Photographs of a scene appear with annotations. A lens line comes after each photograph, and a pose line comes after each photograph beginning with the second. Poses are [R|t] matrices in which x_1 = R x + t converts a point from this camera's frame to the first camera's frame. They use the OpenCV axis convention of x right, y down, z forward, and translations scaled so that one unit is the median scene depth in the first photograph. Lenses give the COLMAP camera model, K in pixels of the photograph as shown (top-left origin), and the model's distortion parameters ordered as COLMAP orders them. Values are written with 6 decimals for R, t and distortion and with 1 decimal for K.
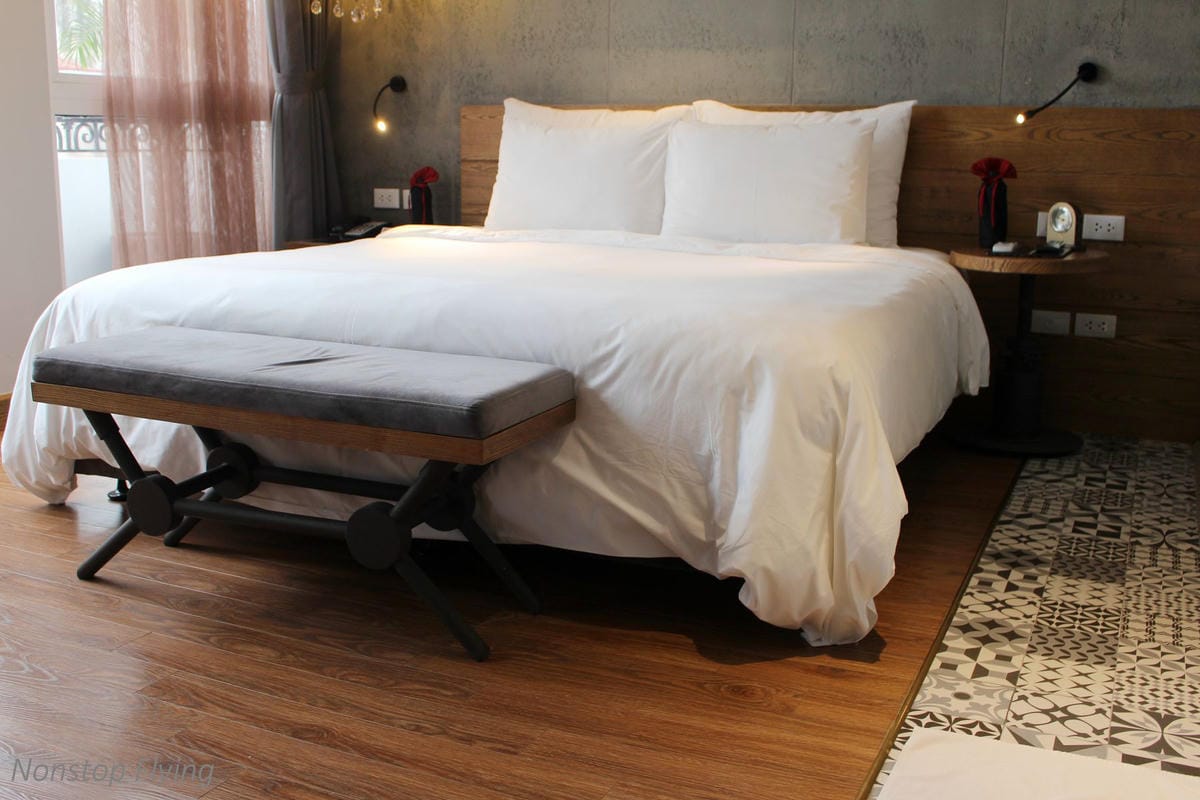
lens RADIAL K [[1197.9, 0, 595.1], [0, 1197.9, 397.5], [0, 0, 1]] dist [-0.079917, 0.000000]
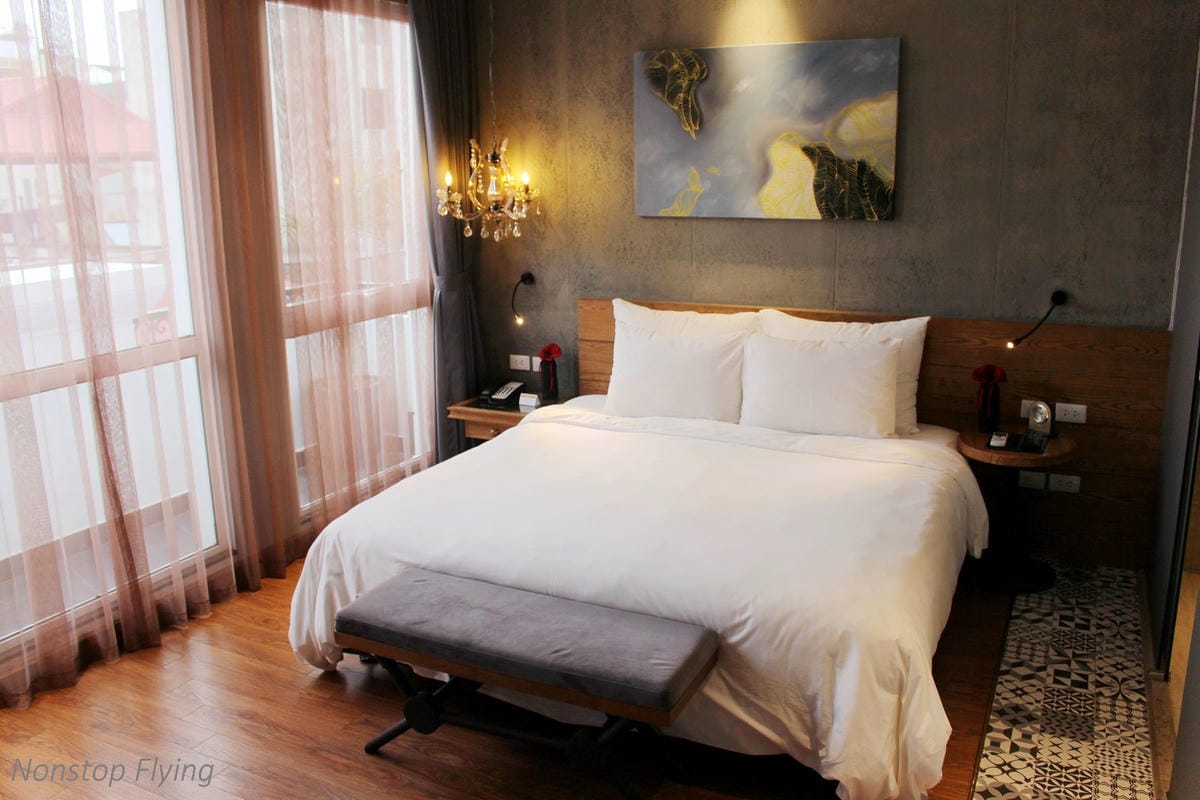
lens RADIAL K [[983.7, 0, 602.1], [0, 983.7, 390.6], [0, 0, 1]] dist [-0.136212, 0.099136]
pose [[0.999312, -0.022540, -0.029439, -0.071644], [0.023135, 0.999532, 0.020020, -0.210430], [0.028974, -0.020687, 0.999366, -0.109045]]
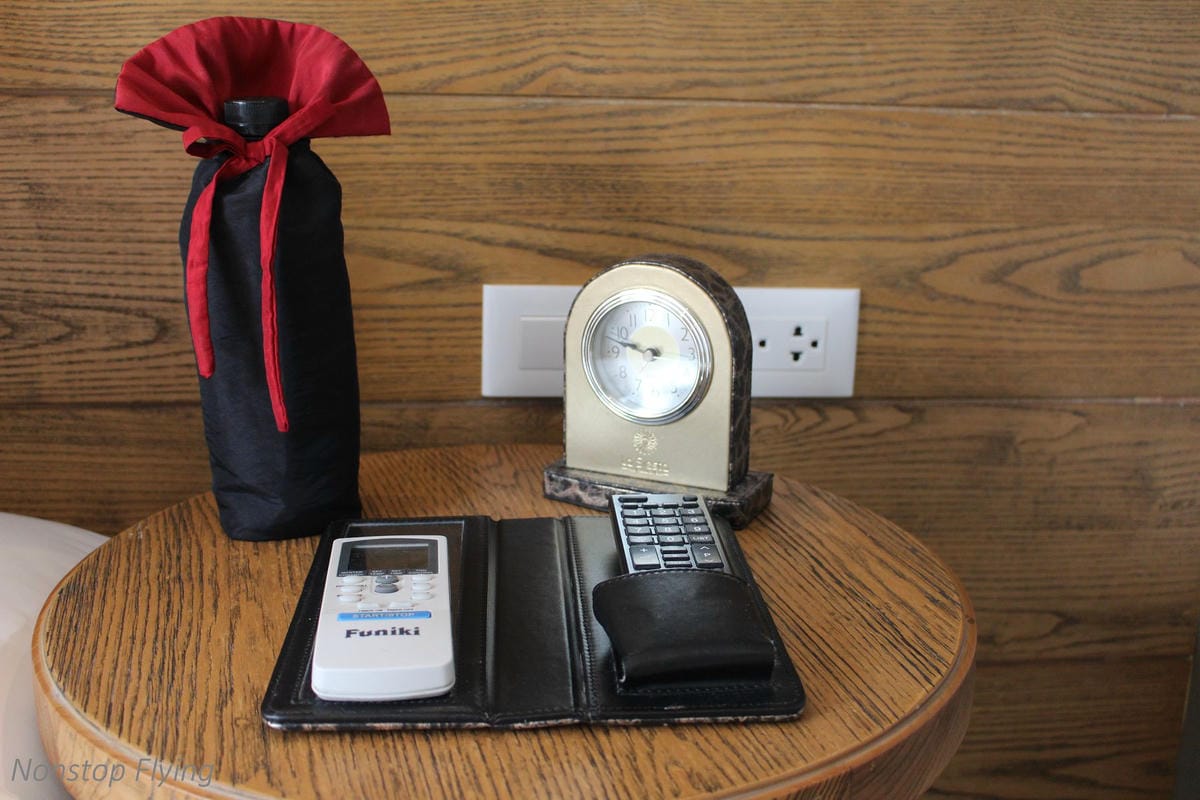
lens RADIAL K [[1384.9, 0, 599.3], [0, 1384.9, 400.0], [0, 0, 1]] dist [-0.093355, 0.000000]
pose [[0.842891, -0.118453, 0.524885, 0.274287], [0.096926, 0.992936, 0.068430, -0.159205], [-0.529283, -0.006804, 0.848418, 0.819694]]
